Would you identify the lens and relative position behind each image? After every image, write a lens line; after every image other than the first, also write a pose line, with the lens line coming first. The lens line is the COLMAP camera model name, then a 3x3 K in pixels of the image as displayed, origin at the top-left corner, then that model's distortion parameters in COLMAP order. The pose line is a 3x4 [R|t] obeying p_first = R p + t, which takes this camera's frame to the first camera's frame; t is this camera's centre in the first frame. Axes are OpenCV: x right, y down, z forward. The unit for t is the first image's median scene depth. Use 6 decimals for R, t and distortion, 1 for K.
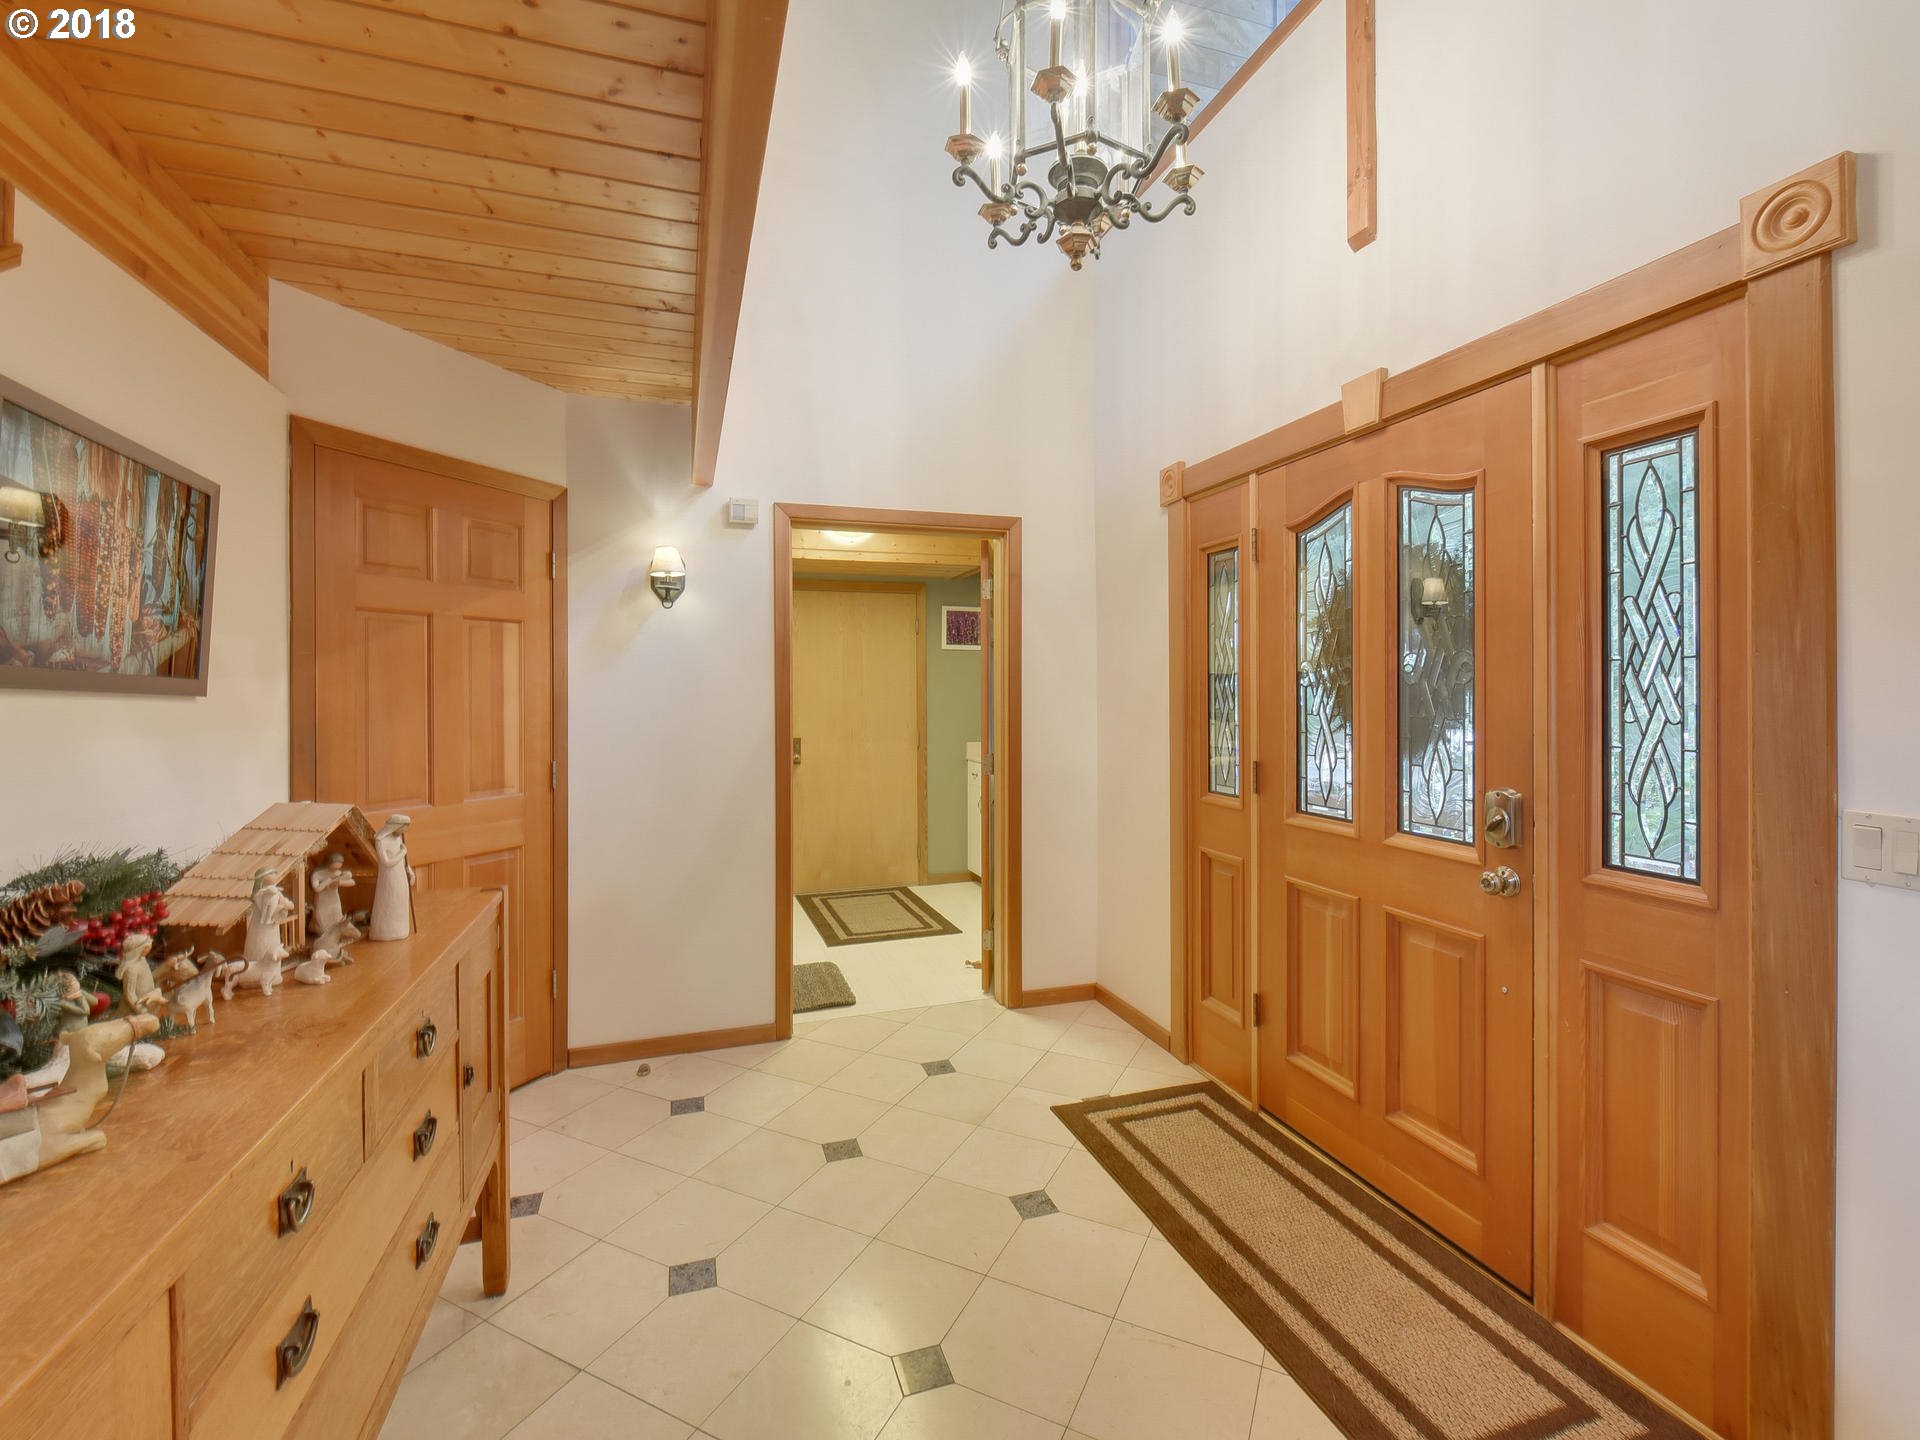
lens RADIAL K [[851.1, 0, 955.2], [0, 851.1, 702.9], [0, 0, 1]] dist [-0.002293, 0.000319]
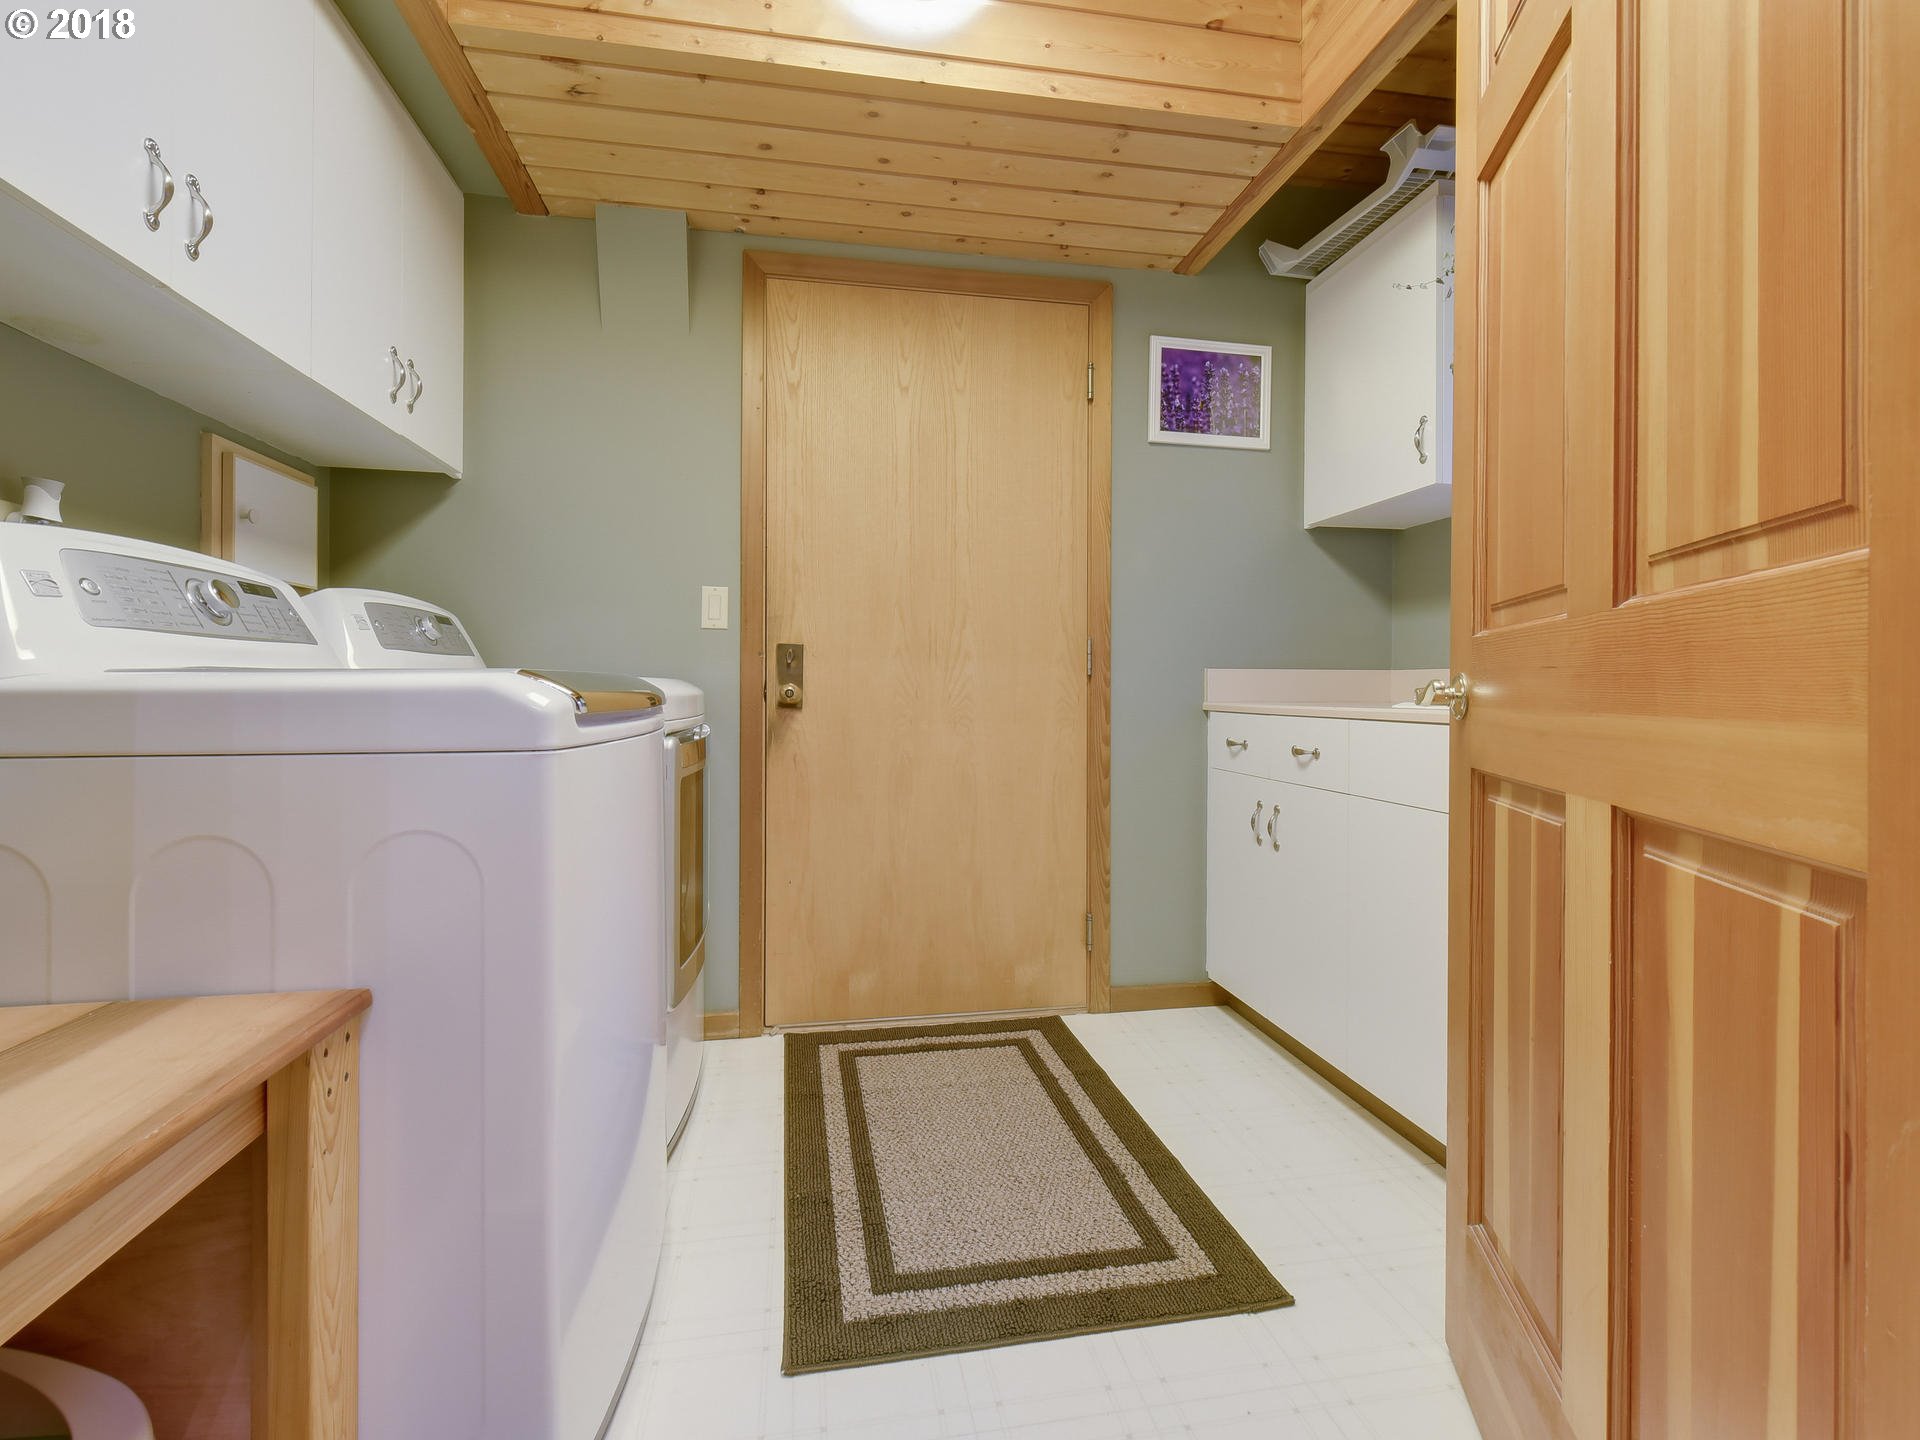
lens RADIAL K [[851.1, 0, 956.9], [0, 851.1, 707.1], [0, 0, 1]] dist [-0.002293, 0.000319]
pose [[0.991059, 0.011471, -0.132933, -0.052378], [-0.010017, 0.999883, 0.011603, 0.063105], [0.133051, -0.010167, 0.991057, 0.587855]]
